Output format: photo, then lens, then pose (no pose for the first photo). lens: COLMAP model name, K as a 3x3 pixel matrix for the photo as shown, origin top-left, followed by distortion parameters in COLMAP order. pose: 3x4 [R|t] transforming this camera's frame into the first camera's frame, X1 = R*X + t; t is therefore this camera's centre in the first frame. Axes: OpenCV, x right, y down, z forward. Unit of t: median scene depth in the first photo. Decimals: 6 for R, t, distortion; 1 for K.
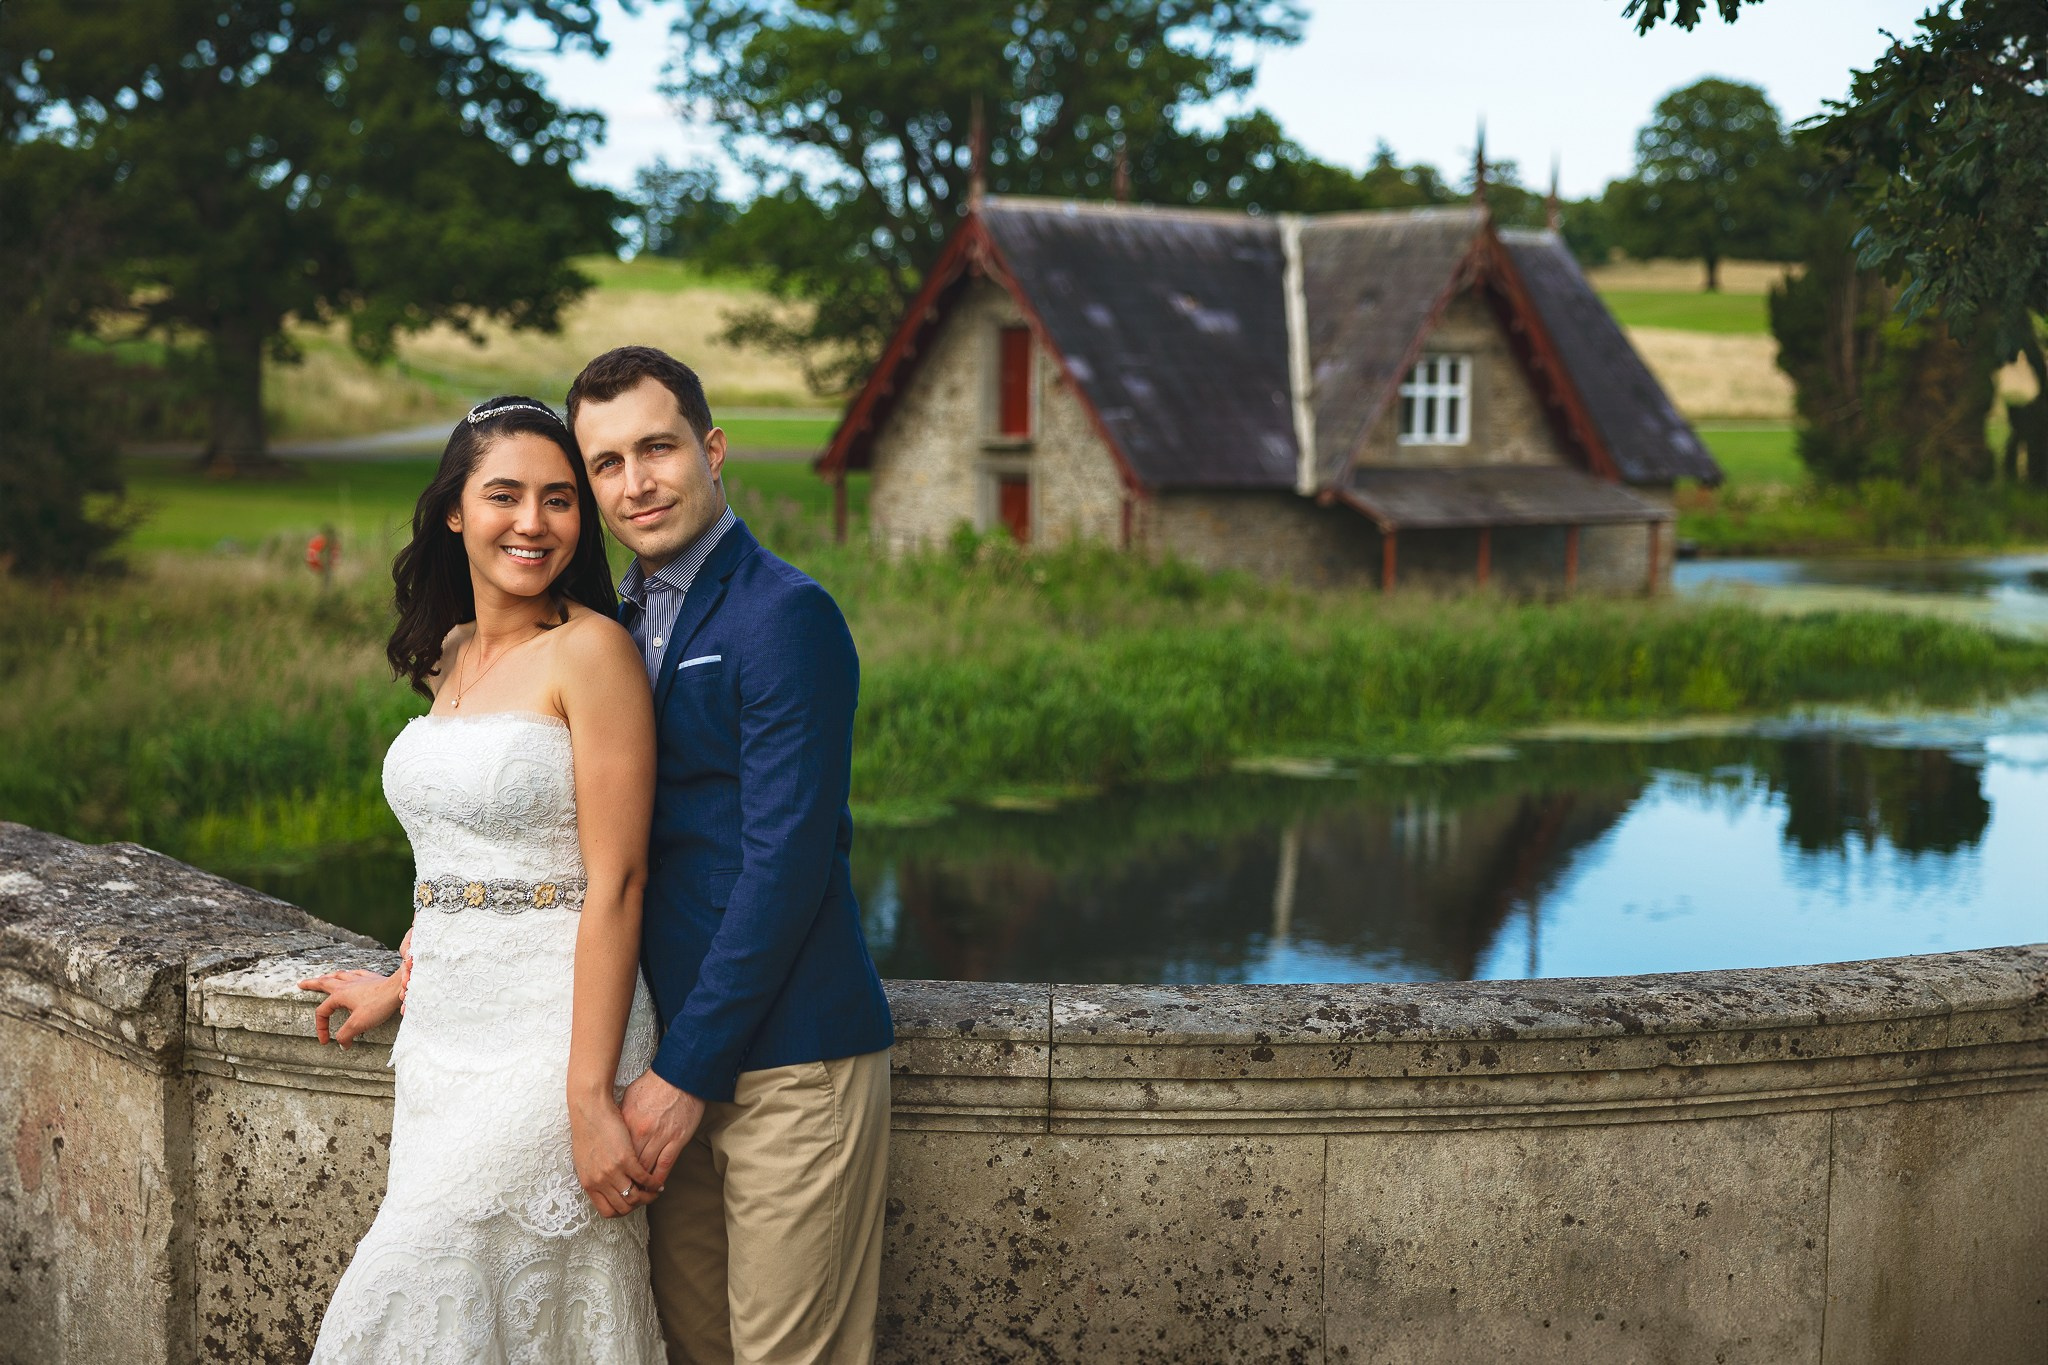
lens RADIAL K [[2988.2, 0, 1033.8], [0, 2988.2, 695.9], [0, 0, 1]] dist [0.025558, 0.000000]
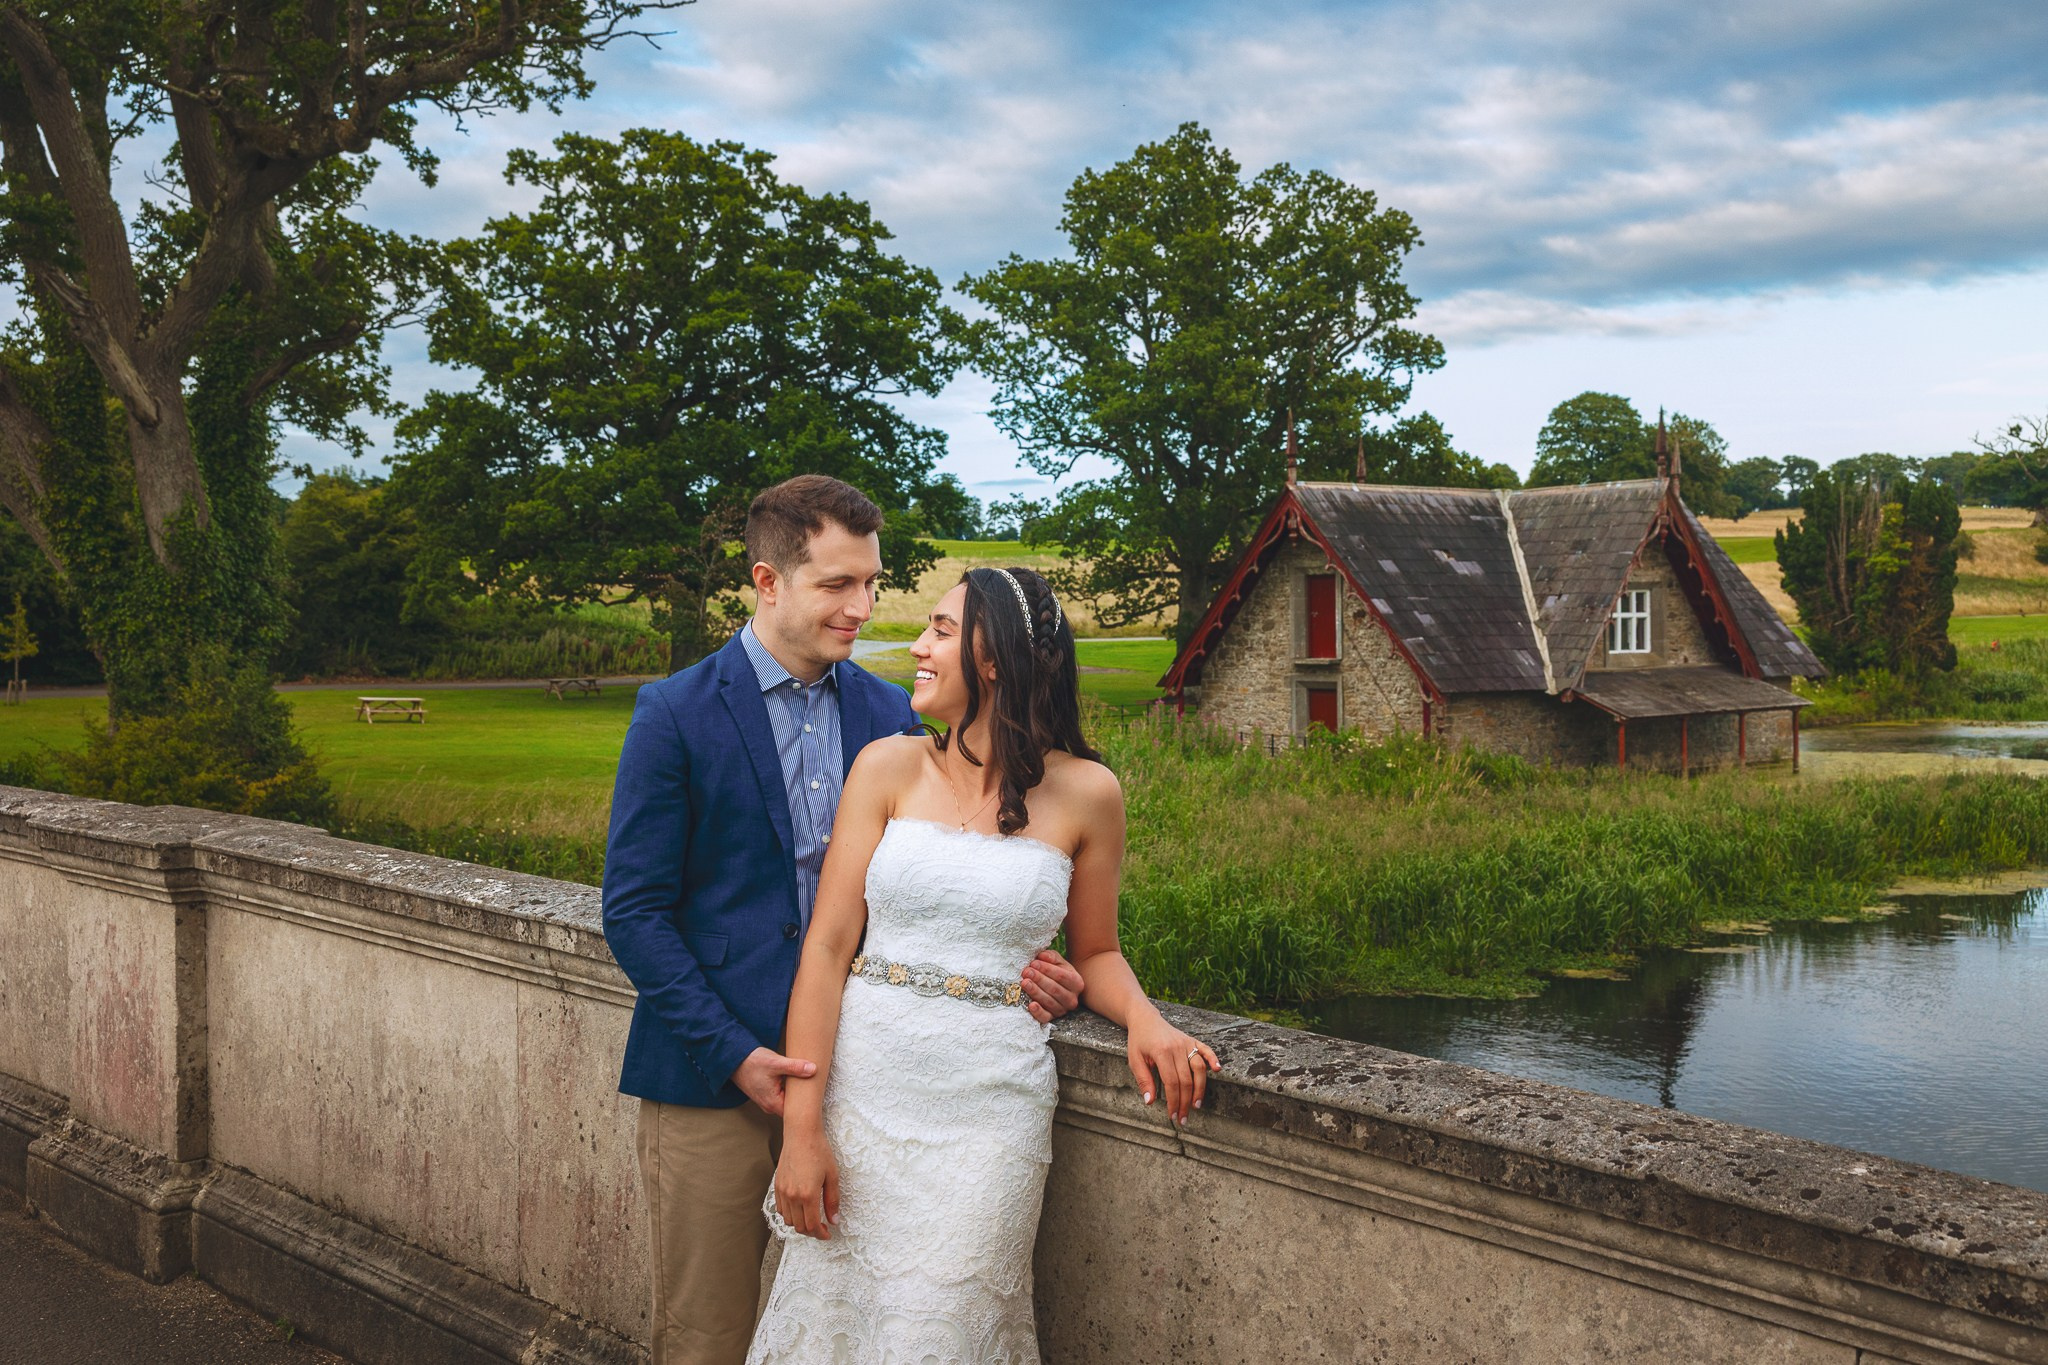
lens RADIAL K [[2038.4, 0, 1051.0], [0, 2038.4, 691.6], [0, 0, 1]] dist [-0.001307, 0.000000]
pose [[0.999077, -0.026376, -0.033899, -0.099977], [0.024082, 0.997503, -0.066397, -0.014882], [0.035566, 0.065519, 0.997217, 0.092204]]
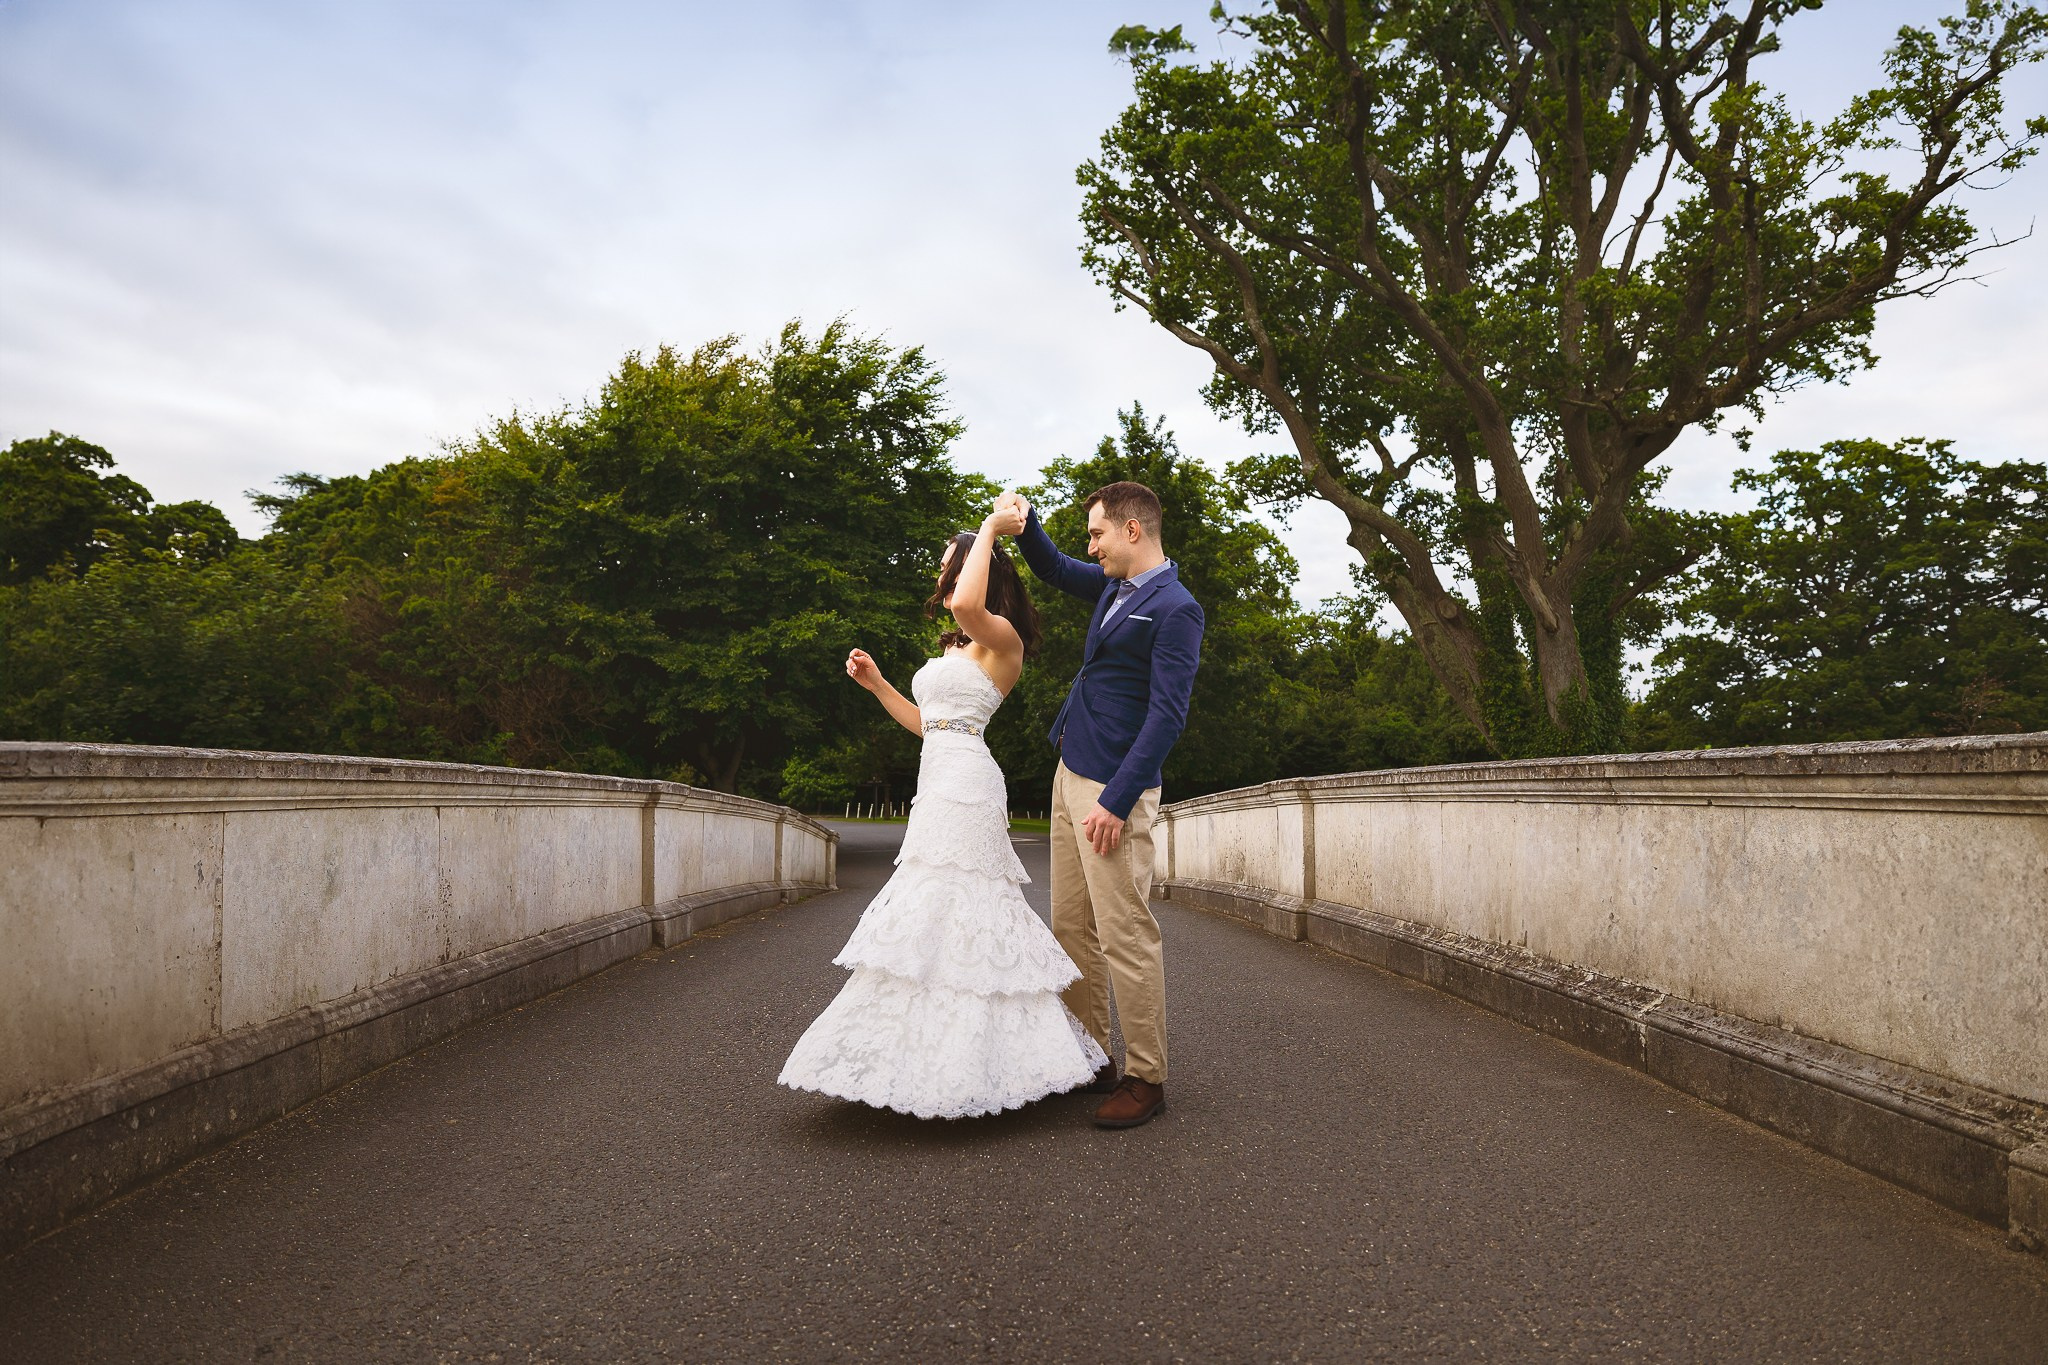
lens RADIAL K [[1206.5, 0, 1032.9], [0, 1206.5, 695.0], [0, 0, 1]] dist [-0.003065, 0.000648]
pose [[0.694614, -0.073725, -0.715595, -0.138588], [-0.064634, 0.984316, -0.164149, -0.009475], [0.716473, 0.160273, 0.678955, 0.125674]]
